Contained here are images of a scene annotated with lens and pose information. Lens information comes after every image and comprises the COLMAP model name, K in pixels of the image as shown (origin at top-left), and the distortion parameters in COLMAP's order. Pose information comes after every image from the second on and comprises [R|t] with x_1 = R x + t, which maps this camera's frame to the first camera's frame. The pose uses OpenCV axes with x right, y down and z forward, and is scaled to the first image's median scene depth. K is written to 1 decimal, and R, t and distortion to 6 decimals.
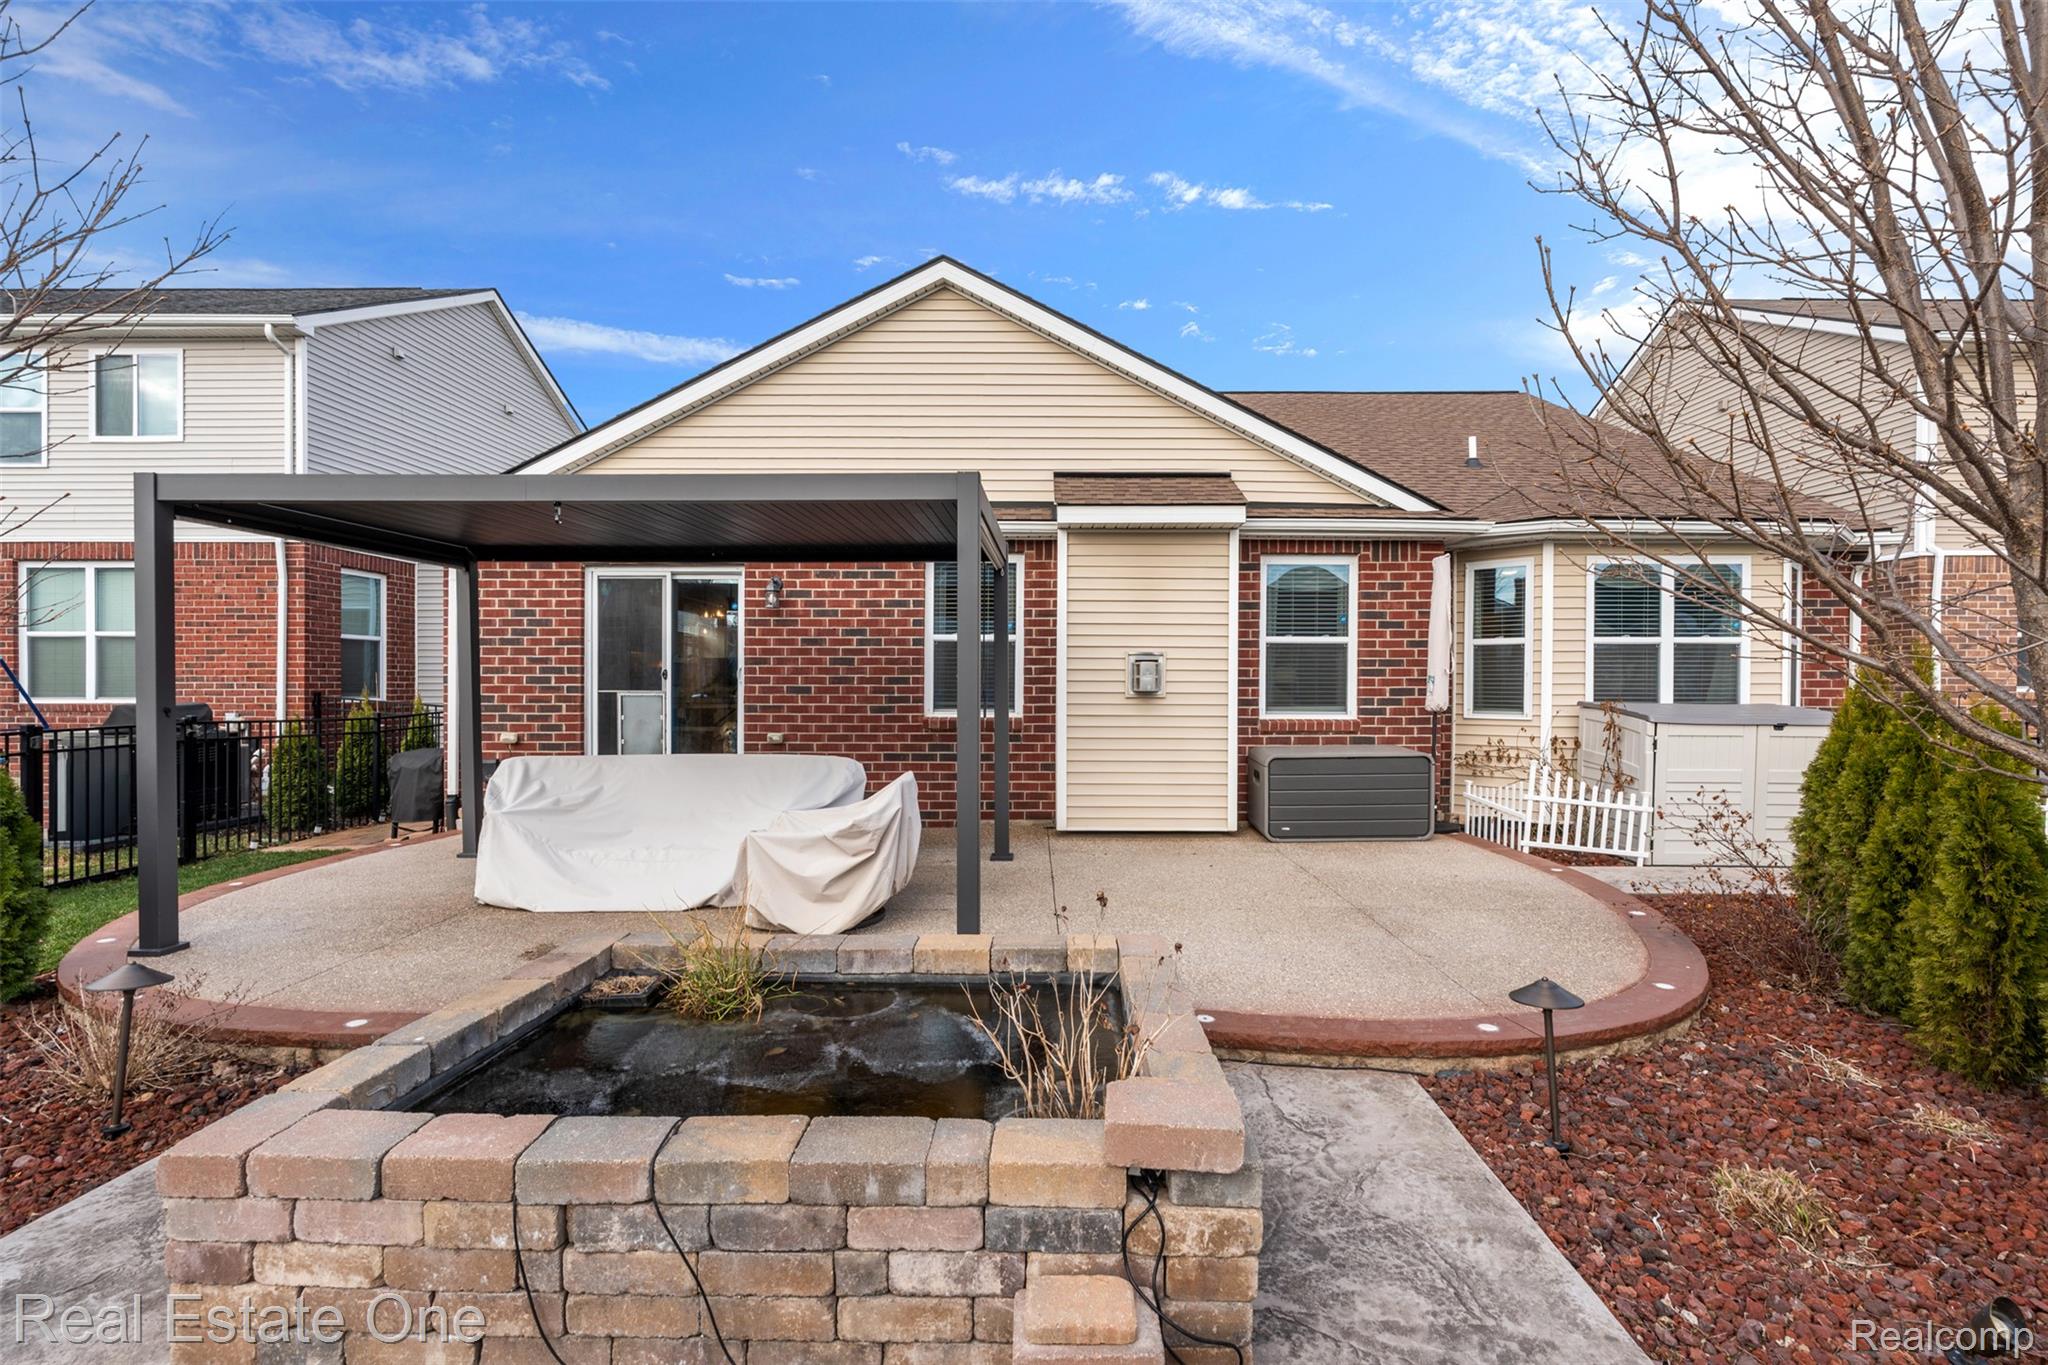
lens RADIAL K [[922.8, 0, 1059.2], [0, 922.8, 689.0], [0, 0, 1]] dist [-0.001970, 0.000163]
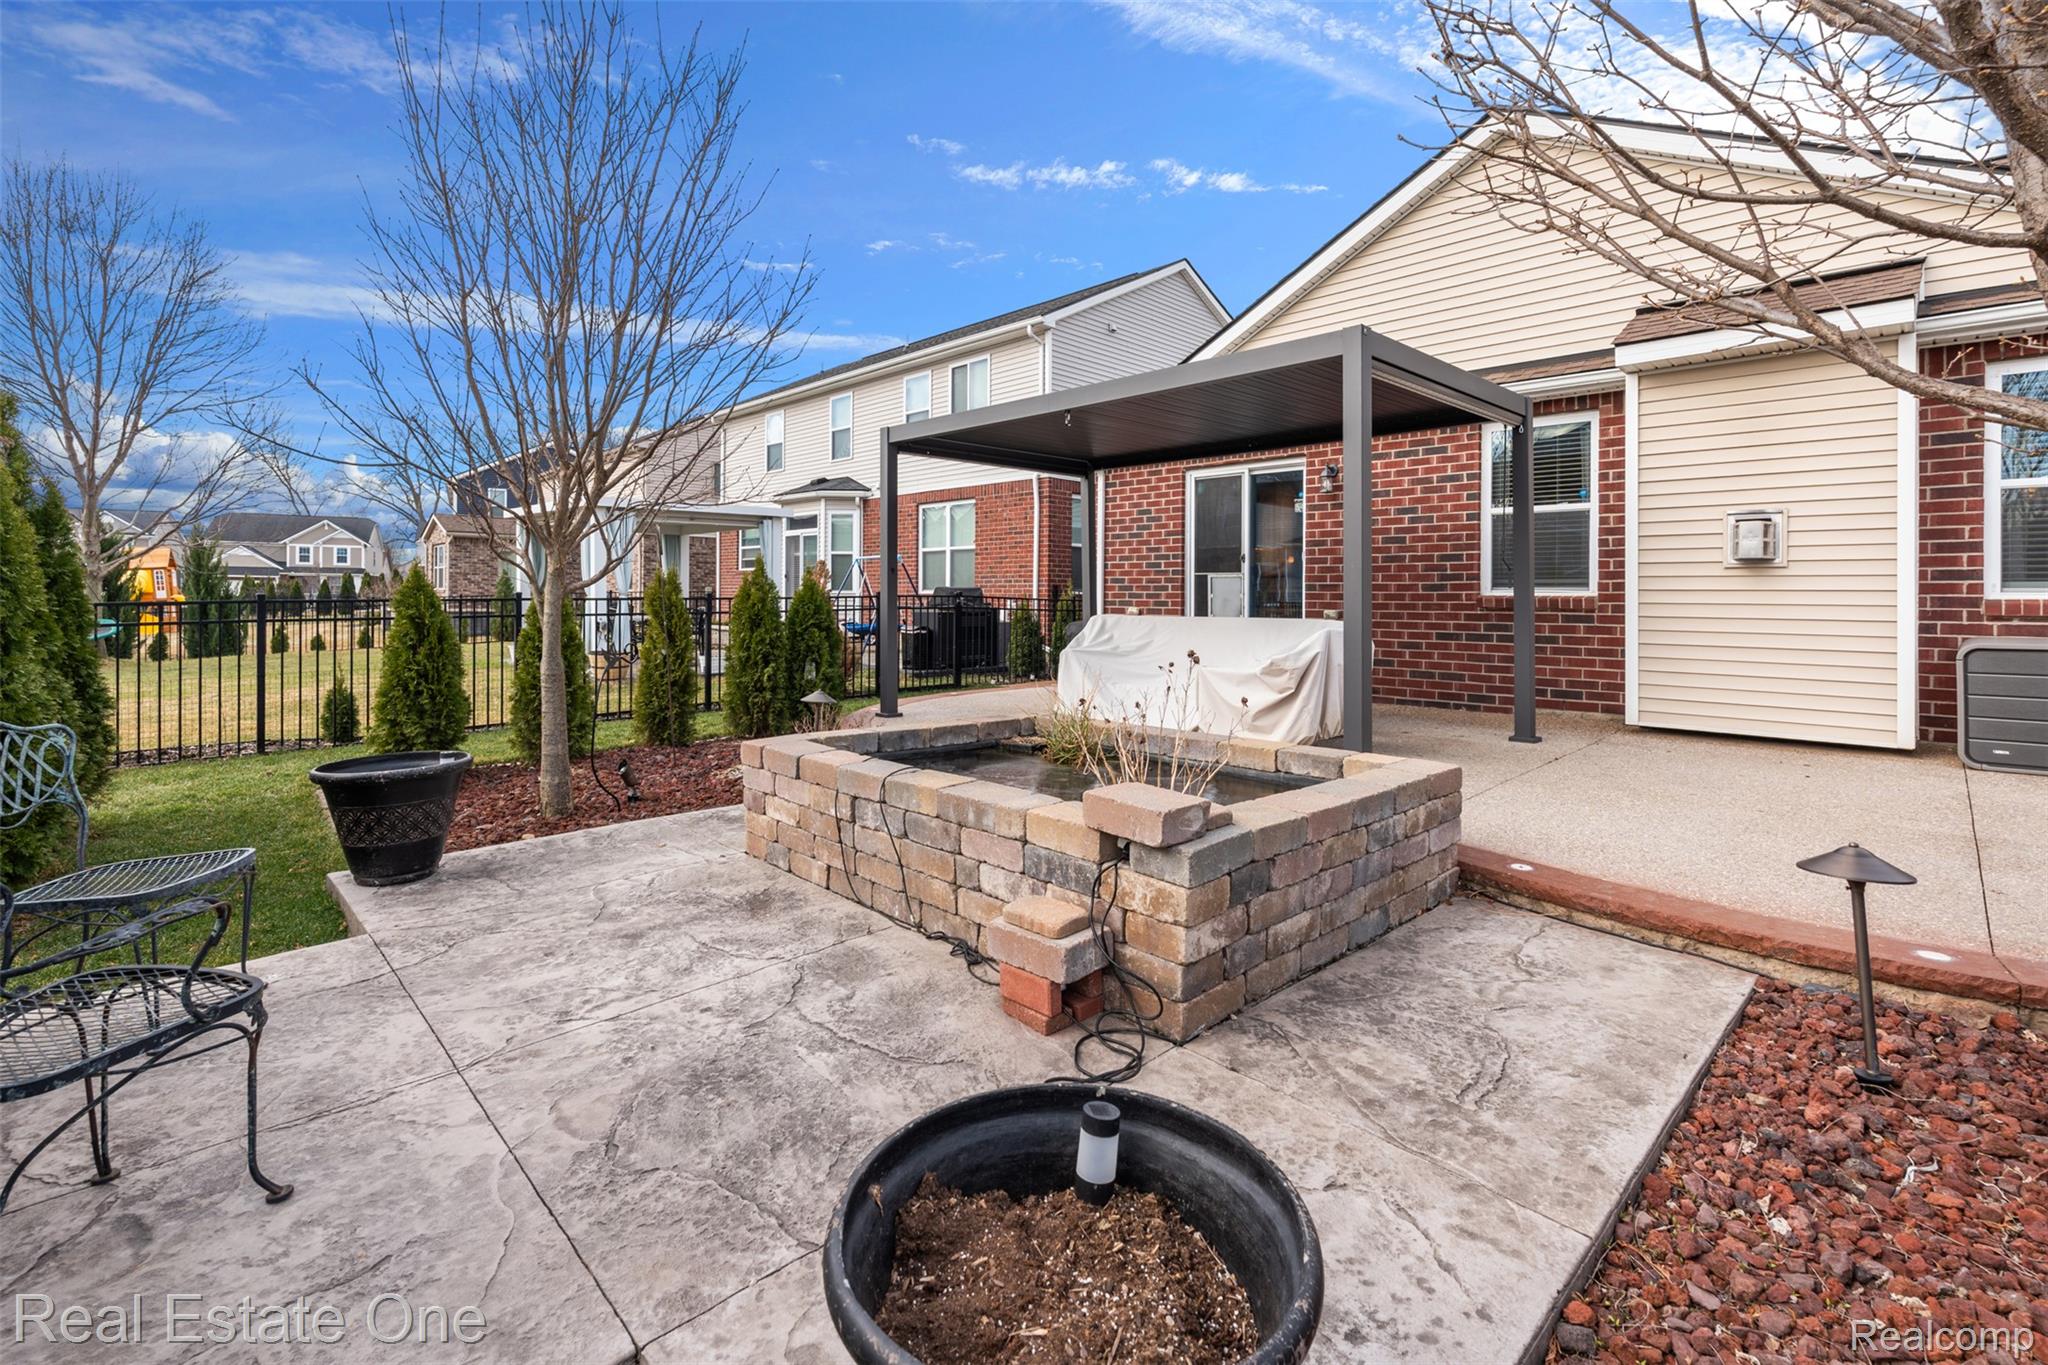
lens RADIAL K [[926.6, 0, 1039.5], [0, 926.6, 593.0], [0, 0, 1]] dist [-0.003576, -0.000435]
pose [[0.710381, -0.002331, -0.703814, 0.204317], [-0.009314, 0.999876, -0.012712, 0.044678], [0.703756, 0.015585, 0.710271, 0.003491]]
